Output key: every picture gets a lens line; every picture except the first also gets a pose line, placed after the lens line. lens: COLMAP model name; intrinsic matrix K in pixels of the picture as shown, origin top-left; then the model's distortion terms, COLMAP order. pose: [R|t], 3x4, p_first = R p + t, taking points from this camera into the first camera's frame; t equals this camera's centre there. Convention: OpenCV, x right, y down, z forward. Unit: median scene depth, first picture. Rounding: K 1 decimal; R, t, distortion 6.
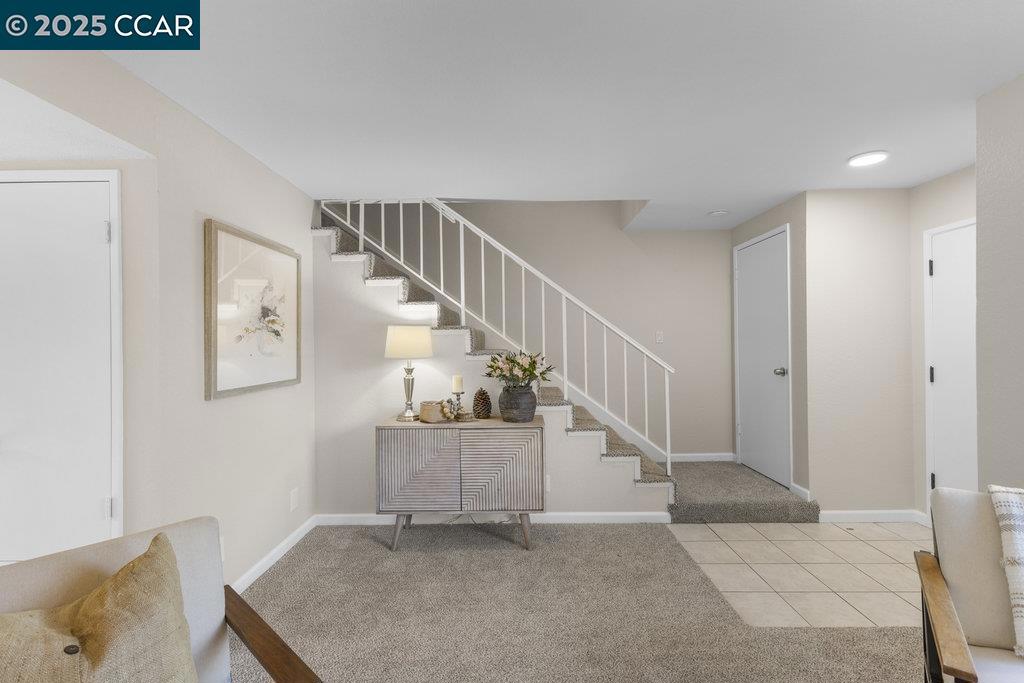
lens RADIAL K [[445.6, 0, 518.6], [0, 445.6, 338.1], [0, 0, 1]] dist [0.009482, -0.002493]
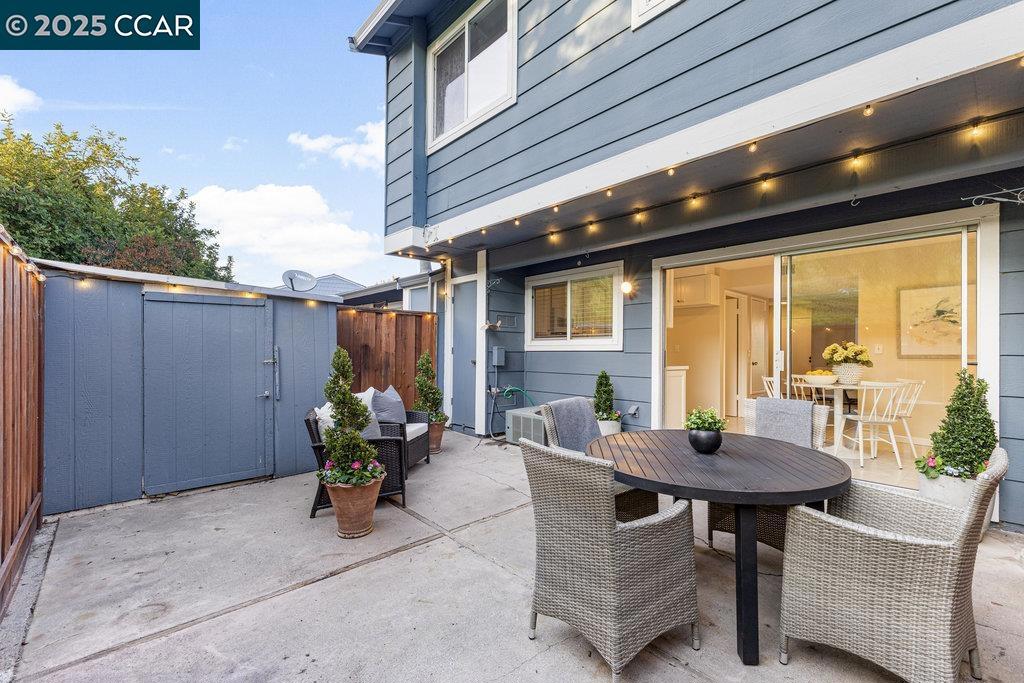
lens RADIAL K [[445.6, 0, 519.4], [0, 445.6, 352.3], [0, 0, 1]] dist [0.009482, -0.002493]
pose [[-0.724204, 0.001194, -0.689584, 2.164836], [0.001863, 0.999998, -0.000226, 0.117263], [0.689583, -0.001448, -0.724205, 1.034586]]
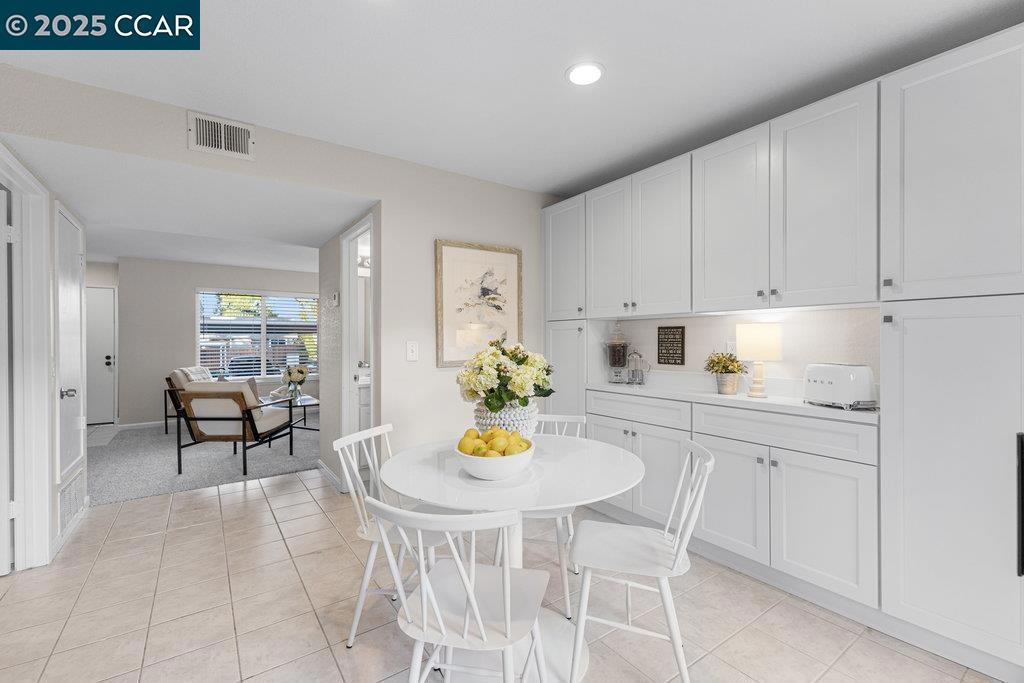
lens RADIAL K [[445.6, 0, 509.9], [0, 445.6, 347.2], [0, 0, 1]] dist [0.009482, -0.002493]
pose [[0.587432, 0.020829, -0.809006, 0.520838], [0.001115, 0.999647, 0.026547, 0.066971], [0.809273, -0.016497, 0.587201, 0.225290]]
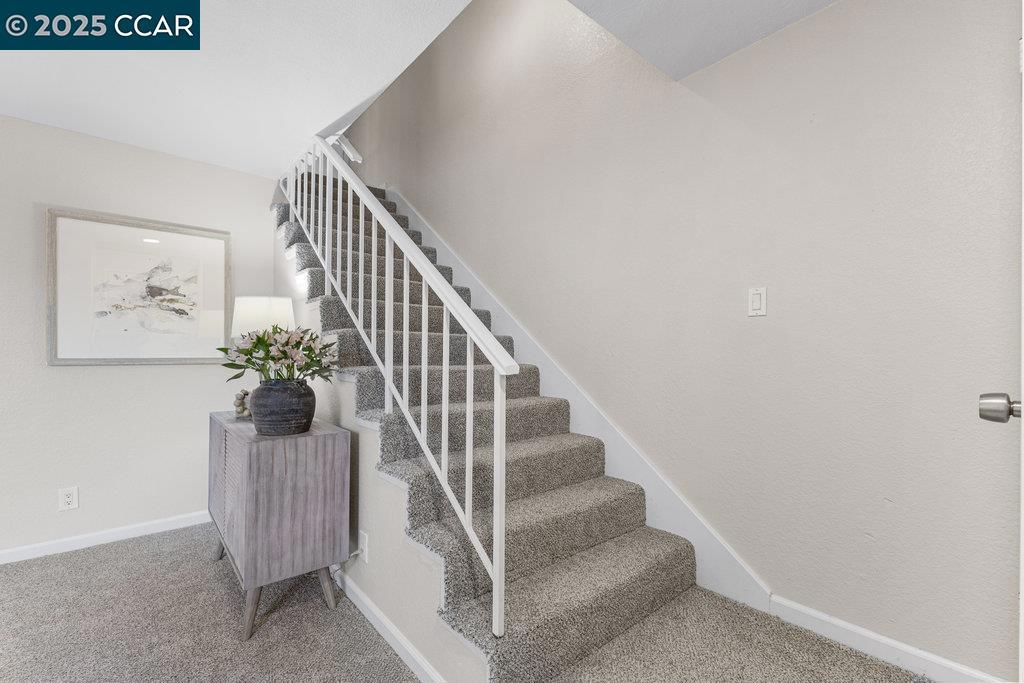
lens RADIAL K [[445.6, 0, 517.1], [0, 445.6, 349.4], [0, 0, 1]] dist [0.009482, -0.002493]
pose [[0.650760, 0.008384, -0.759237, 0.712712], [-0.006544, 0.999964, 0.005433, 0.061150], [0.759255, 0.001433, 0.650792, 0.850198]]
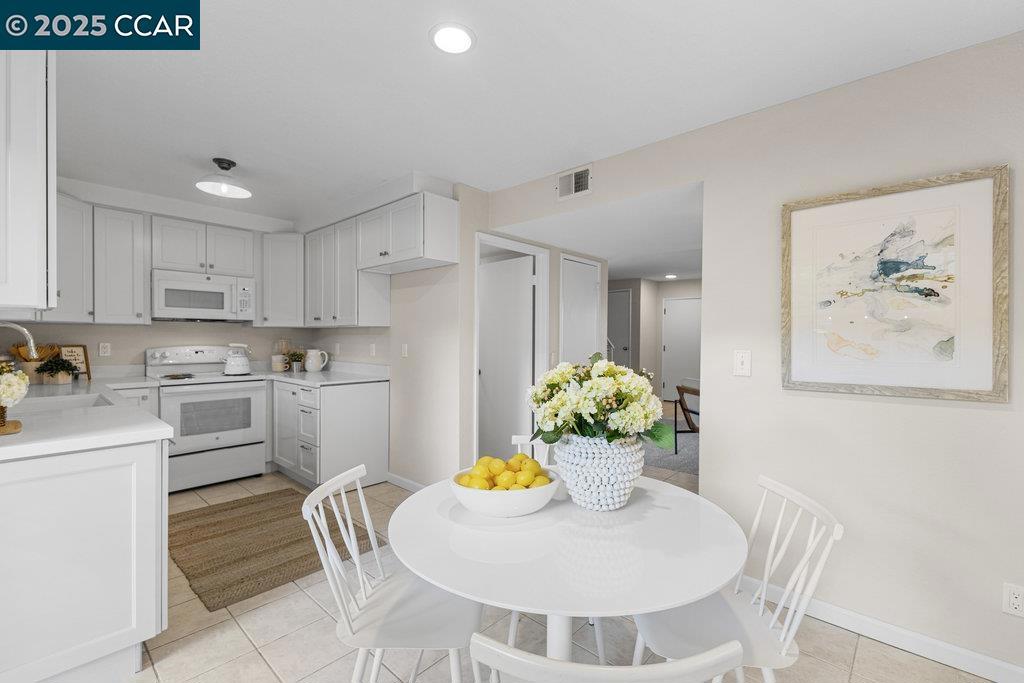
lens RADIAL K [[445.6, 0, 520.3], [0, 445.6, 342.6], [0, 0, 1]] dist [0.009482, -0.002493]
pose [[-0.658142, 0.017308, -0.752695, 0.396411], [0.004072, 0.999803, 0.019430, 0.048980], [0.752883, 0.009723, -0.658083, 0.911774]]
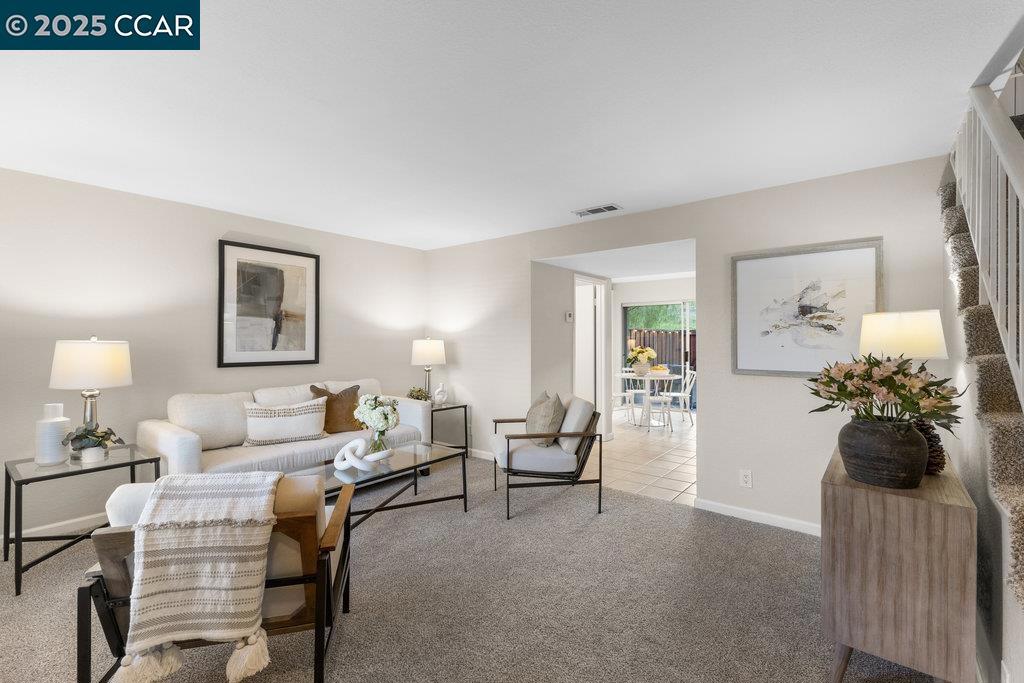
lens RADIAL K [[445.6, 0, 514.2], [0, 445.6, 339.4], [0, 0, 1]] dist [0.009482, -0.002493]
pose [[-0.630058, 0.006111, -0.776524, 0.713719], [0.008835, 0.999961, 0.000700, 0.009052], [0.776497, -0.006419, -0.630088, 1.011198]]
